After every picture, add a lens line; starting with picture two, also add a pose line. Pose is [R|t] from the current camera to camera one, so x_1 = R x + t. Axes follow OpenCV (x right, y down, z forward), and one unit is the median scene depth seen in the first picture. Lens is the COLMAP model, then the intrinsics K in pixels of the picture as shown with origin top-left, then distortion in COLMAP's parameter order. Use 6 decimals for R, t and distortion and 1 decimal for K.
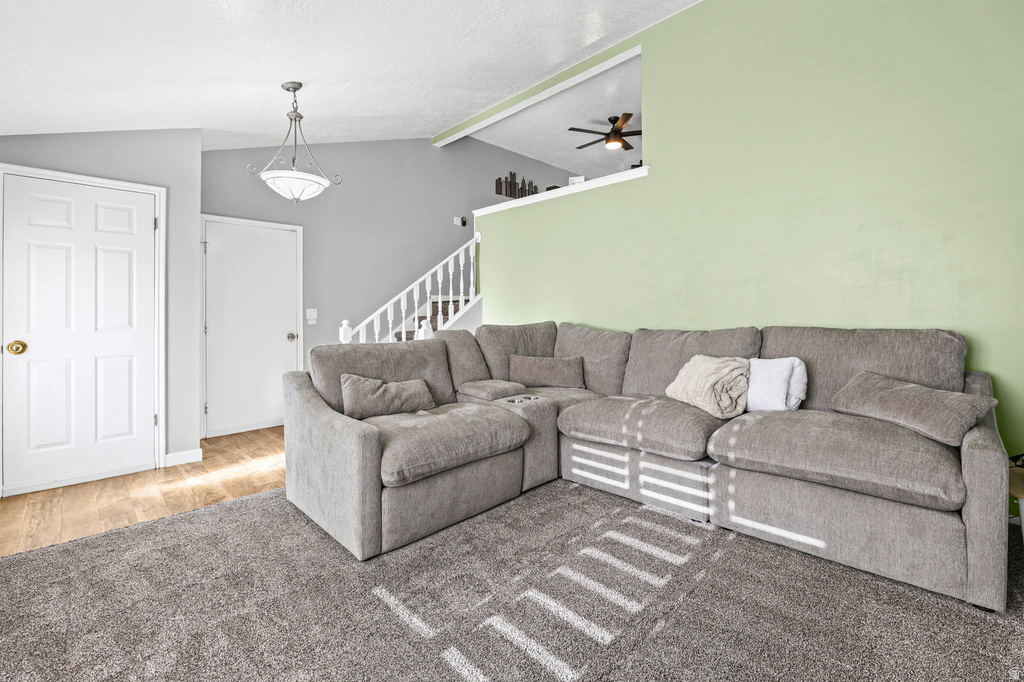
lens RADIAL K [[438.0, 0, 514.3], [0, 438.0, 310.8], [0, 0, 1]] dist [-0.000842, -0.000367]
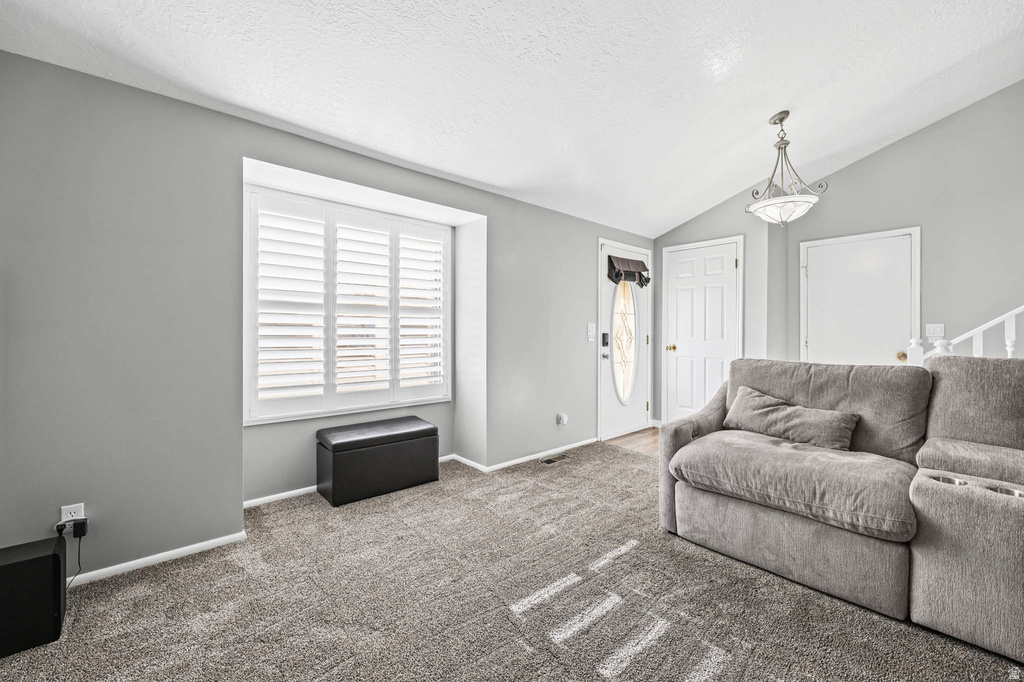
lens RADIAL K [[415.3, 0, 522.4], [0, 415.3, 329.0], [0, 0, 1]] dist [0.000752, -0.002368]
pose [[-0.038077, 0.004741, -0.999264, 0.648887], [0.002650, 0.999986, 0.004643, -0.003804], [0.999271, -0.002471, -0.038089, 0.493868]]
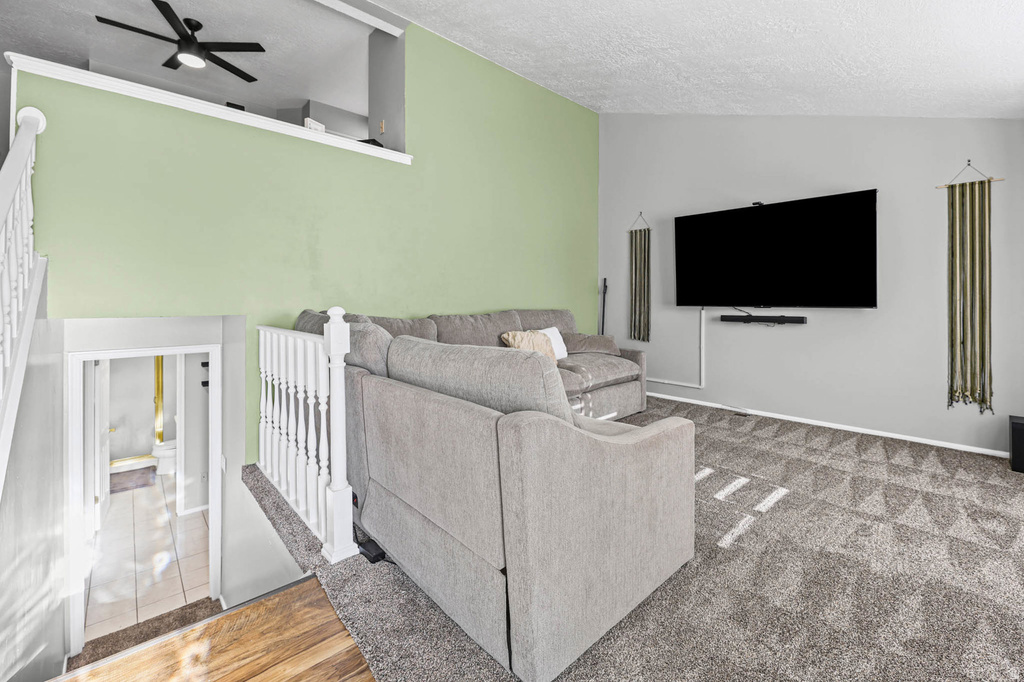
lens RADIAL K [[426.4, 0, 506.3], [0, 426.4, 310.4], [0, 0, 1]] dist [-0.000893, -0.002996]
pose [[0.055972, -0.026016, 0.998093, -1.007502], [-0.018555, 0.999461, 0.027092, -0.003532], [-0.998260, -0.020036, 0.055459, 1.055034]]
